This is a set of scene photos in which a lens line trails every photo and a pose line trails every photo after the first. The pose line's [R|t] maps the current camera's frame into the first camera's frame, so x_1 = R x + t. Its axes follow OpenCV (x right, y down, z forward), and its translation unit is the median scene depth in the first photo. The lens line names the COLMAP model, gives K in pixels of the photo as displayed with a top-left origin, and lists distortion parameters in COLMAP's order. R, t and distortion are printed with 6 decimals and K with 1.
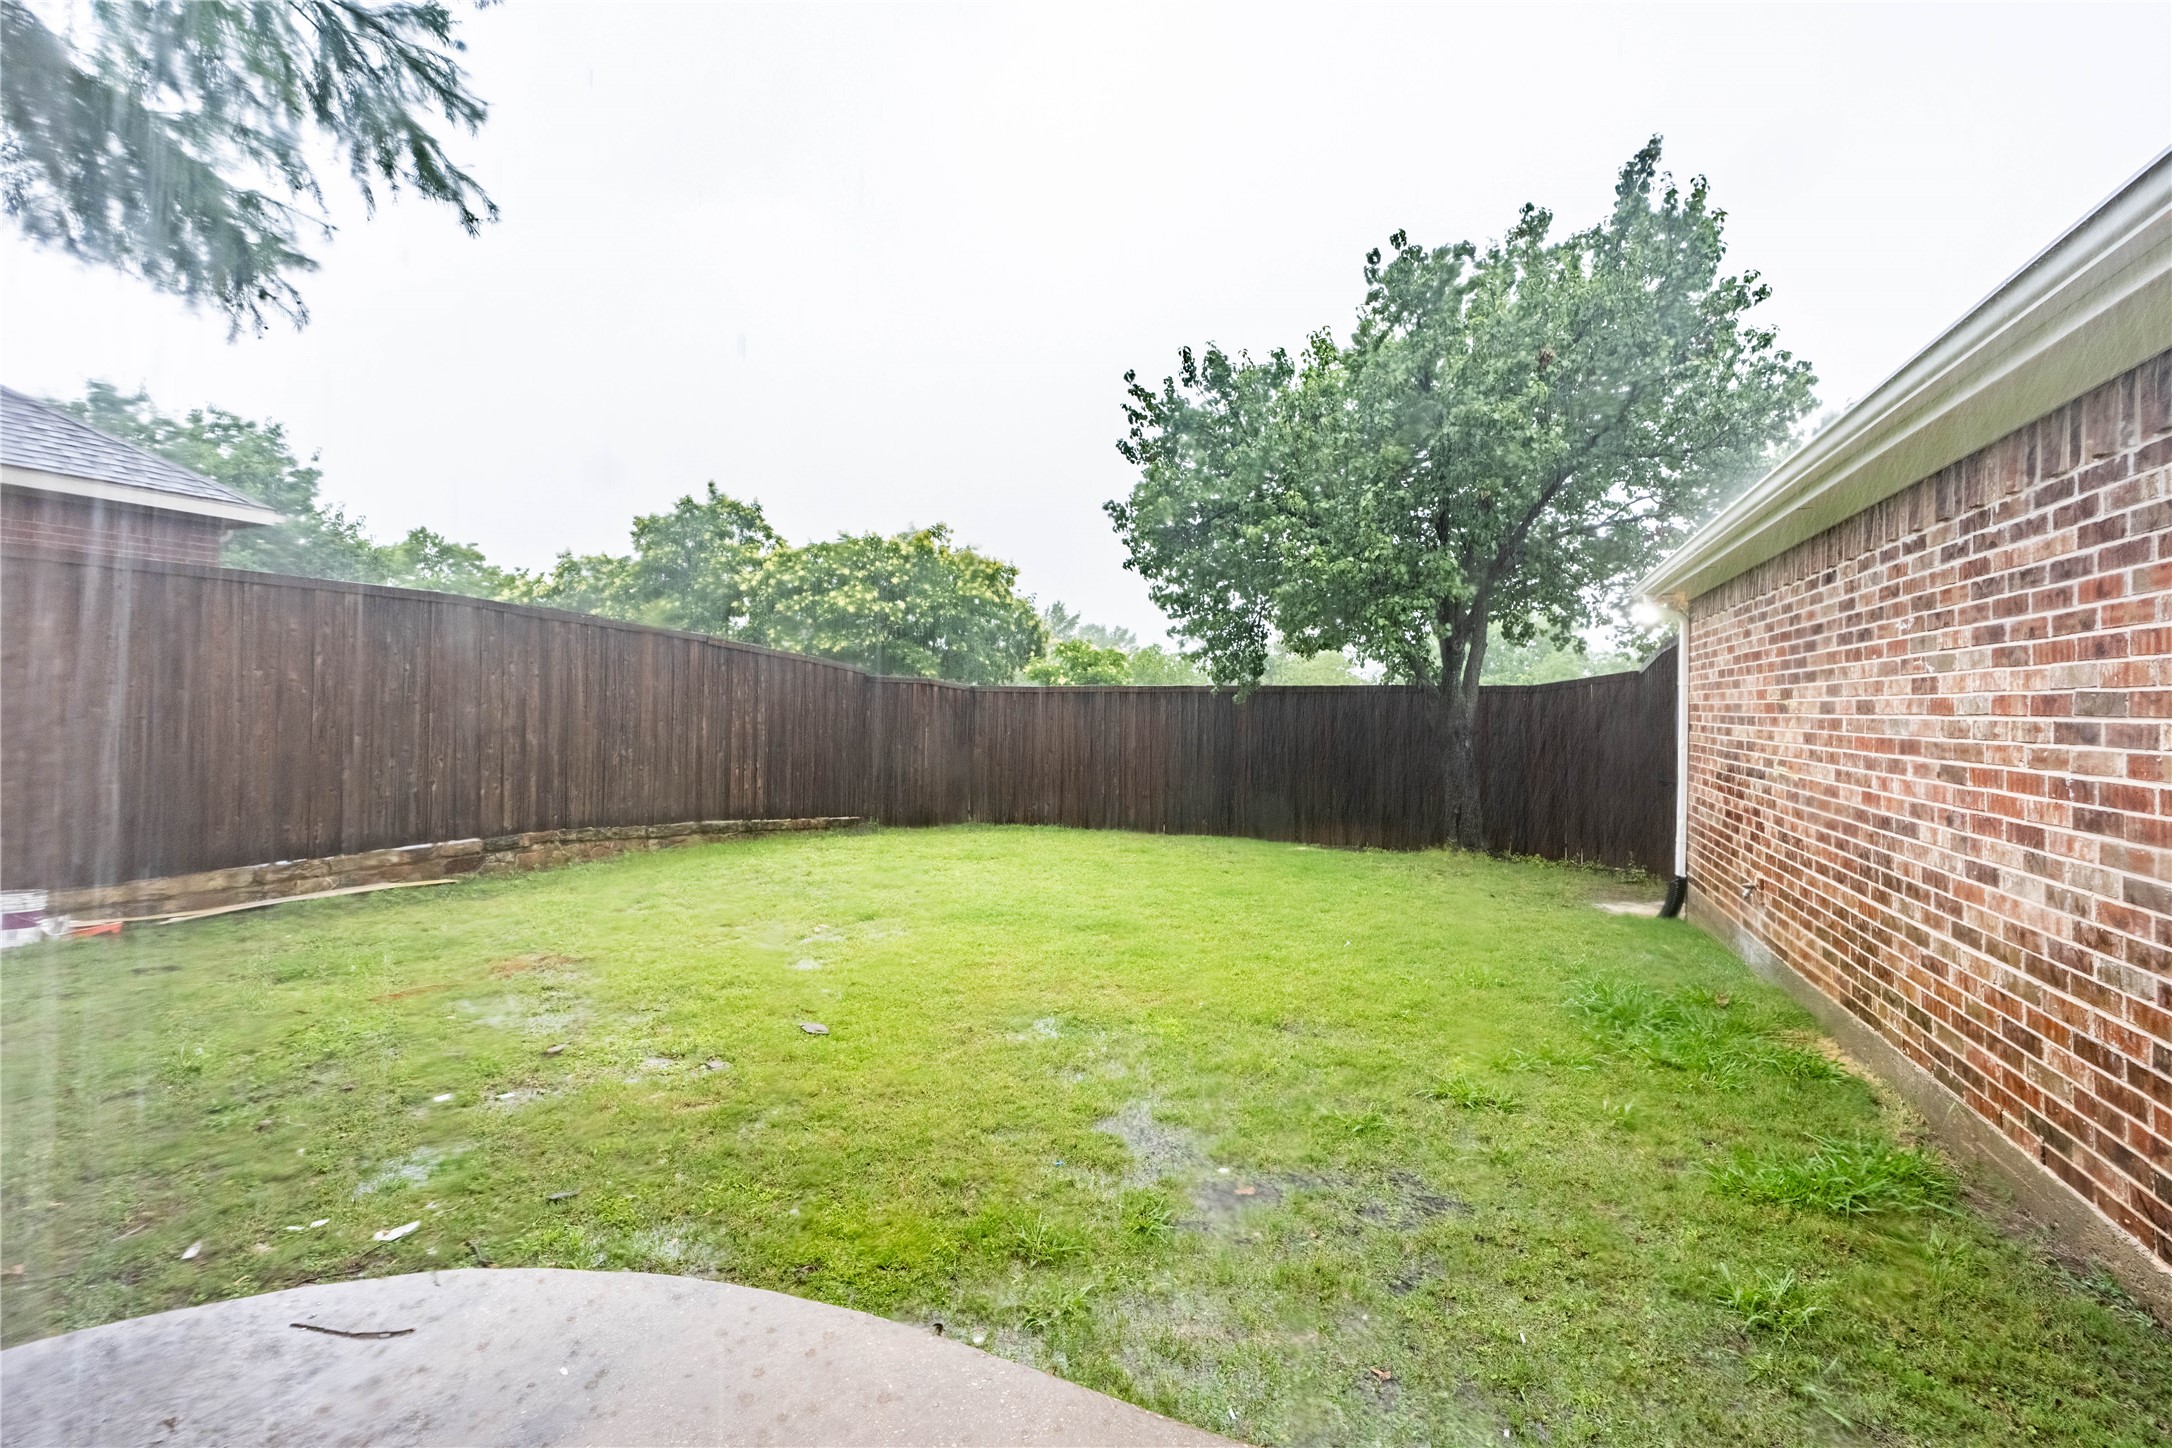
lens RADIAL K [[982.0, 0, 1107.1], [0, 982.0, 688.6], [0, 0, 1]] dist [-0.004903, 0.003775]
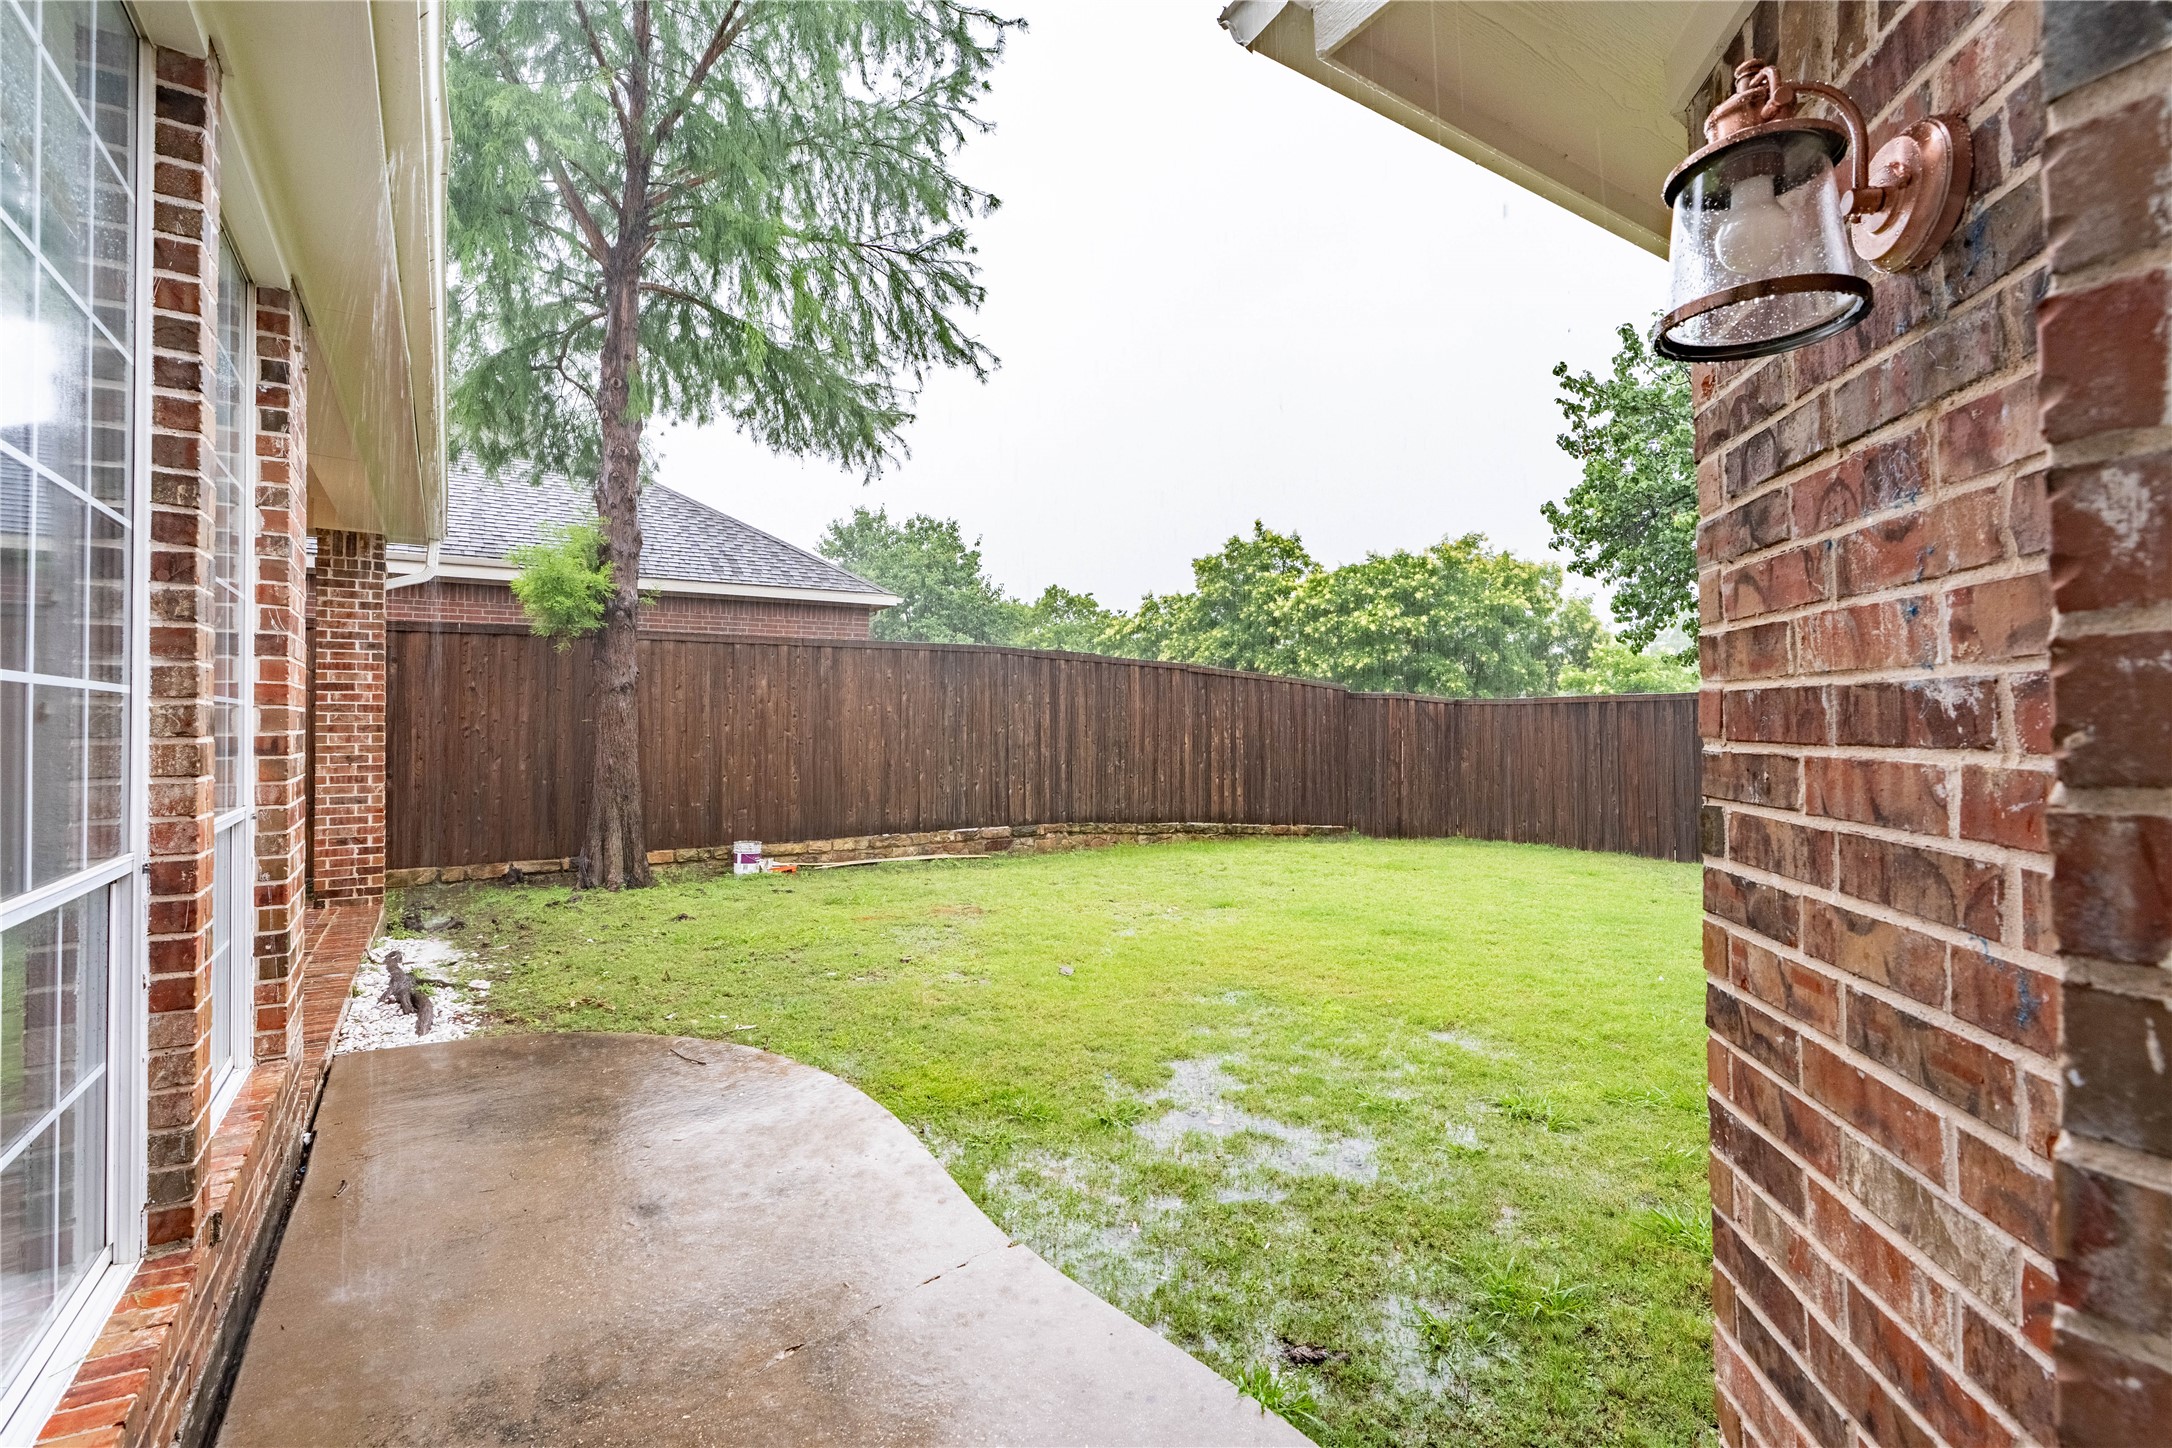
lens RADIAL K [[982.0, 0, 1107.1], [0, 982.0, 688.6], [0, 0, 1]] dist [-0.004903, 0.003775]
pose [[0.824424, -0.034108, -0.564944, 0.170678], [0.026354, 0.999413, -0.021880, -0.001695], [0.565358, 0.003150, 0.824839, -0.021694]]
